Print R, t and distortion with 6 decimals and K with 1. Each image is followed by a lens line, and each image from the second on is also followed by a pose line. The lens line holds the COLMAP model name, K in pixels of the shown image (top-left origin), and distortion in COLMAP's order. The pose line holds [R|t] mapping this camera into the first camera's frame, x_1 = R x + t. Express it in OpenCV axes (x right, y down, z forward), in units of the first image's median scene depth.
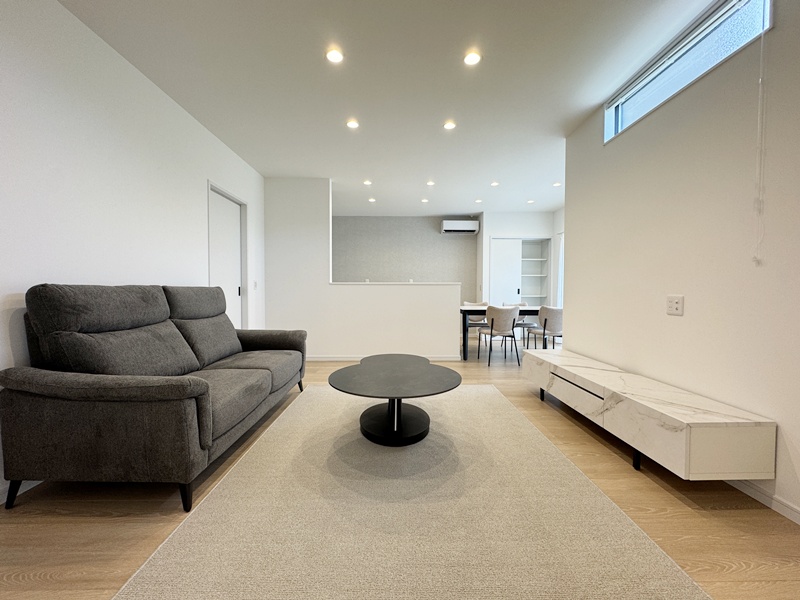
lens RADIAL K [[322.2, 0, 402.8], [0, 322.2, 298.9], [0, 0, 1]] dist [0.001323, 0.000005]
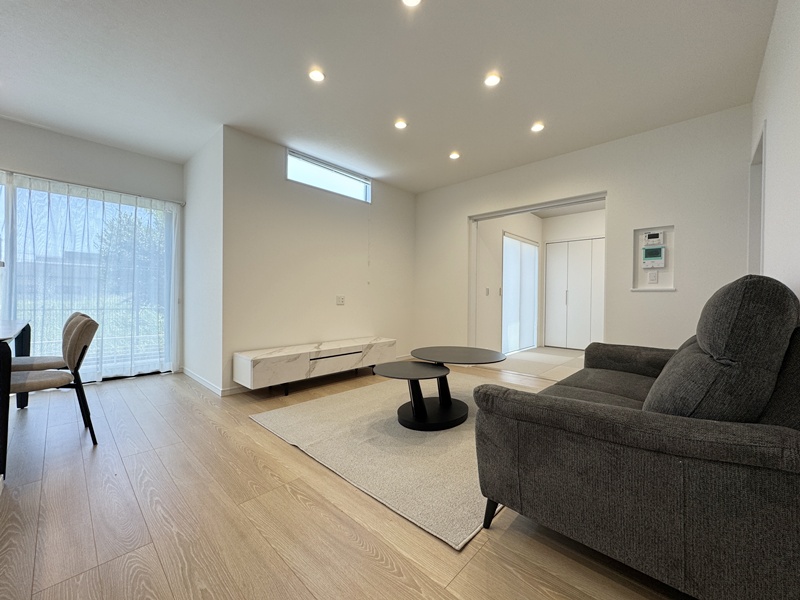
lens RADIAL K [[323.4, 0, 403.9], [0, 323.4, 299.7], [0, 0, 1]] dist [0.009399, 0.000006]
pose [[-0.713073, -0.019060, 0.700830, -0.835122], [0.008983, 0.999300, 0.036317, -0.051667], [-0.701032, 0.032192, -0.712403, 2.121928]]
